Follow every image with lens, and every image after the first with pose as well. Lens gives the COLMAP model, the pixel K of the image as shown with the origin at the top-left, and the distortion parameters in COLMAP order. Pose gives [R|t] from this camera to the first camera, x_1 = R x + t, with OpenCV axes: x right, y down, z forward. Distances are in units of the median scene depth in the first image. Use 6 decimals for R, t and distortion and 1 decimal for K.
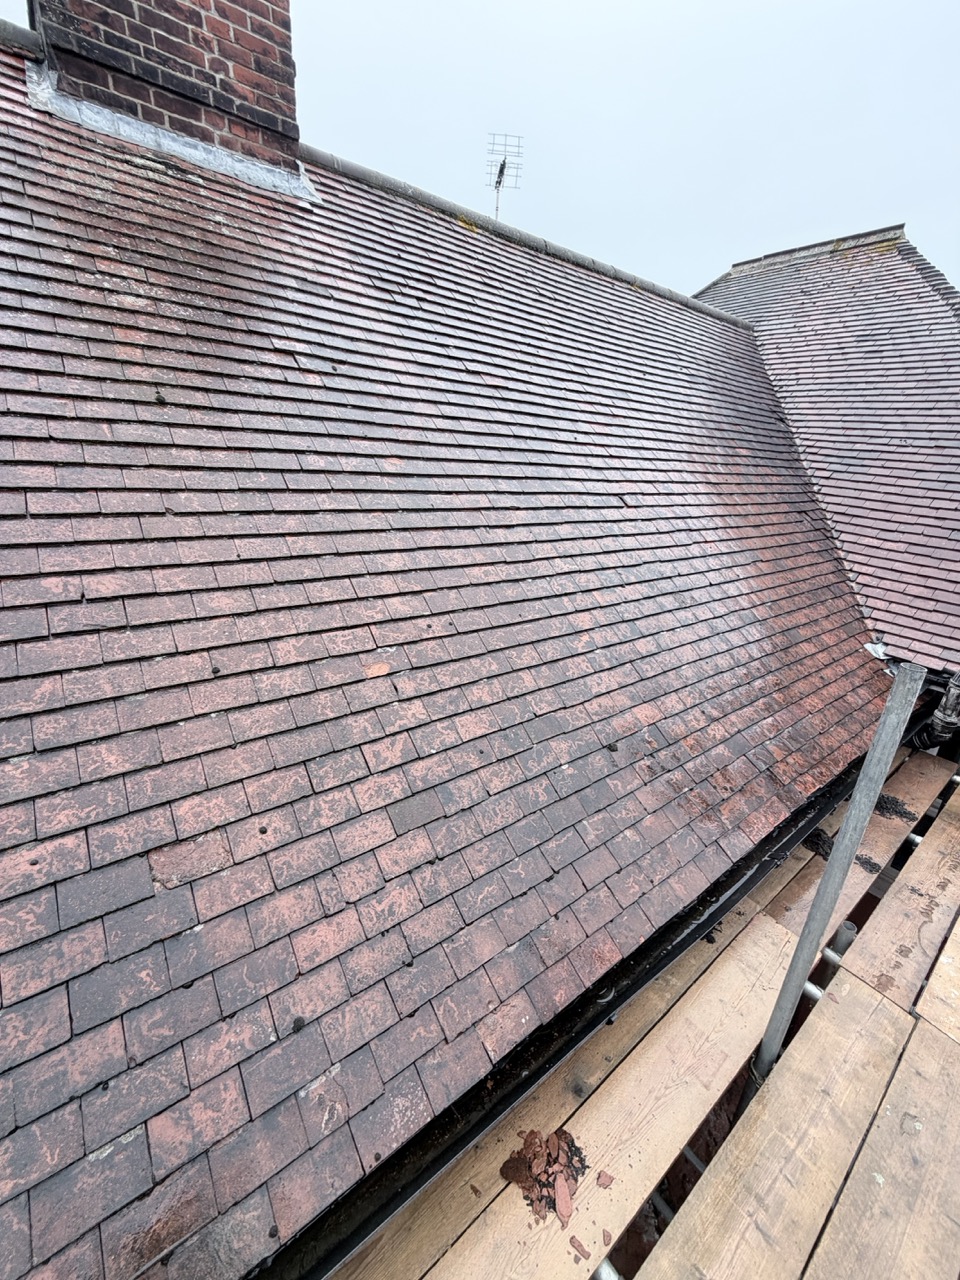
lens RADIAL K [[512.9, 0, 478.9], [0, 512.9, 638.2], [0, 0, 1]] dist [-0.001314, 0.000001]
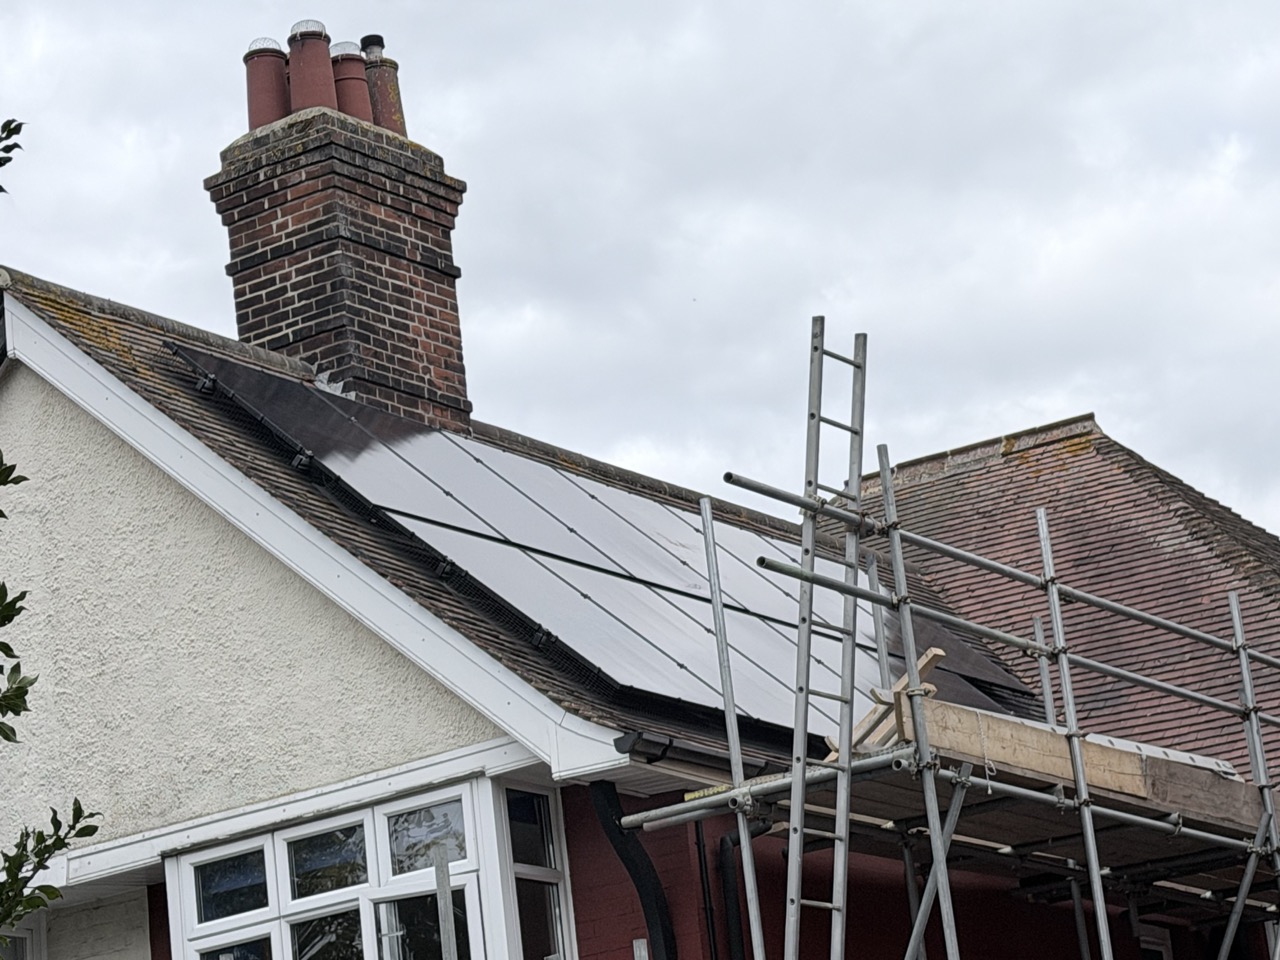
lens RADIAL K [[3470.2, 0, 639.9], [0, 3470.2, 480.0], [0, 0, 1]] dist [-0.006345, 0.000000]
pose [[0.932429, -0.057747, 0.356710, -2.670082], [0.259500, 0.793972, -0.549790, 3.215494], [-0.251469, 0.605206, 0.755307, -4.493517]]
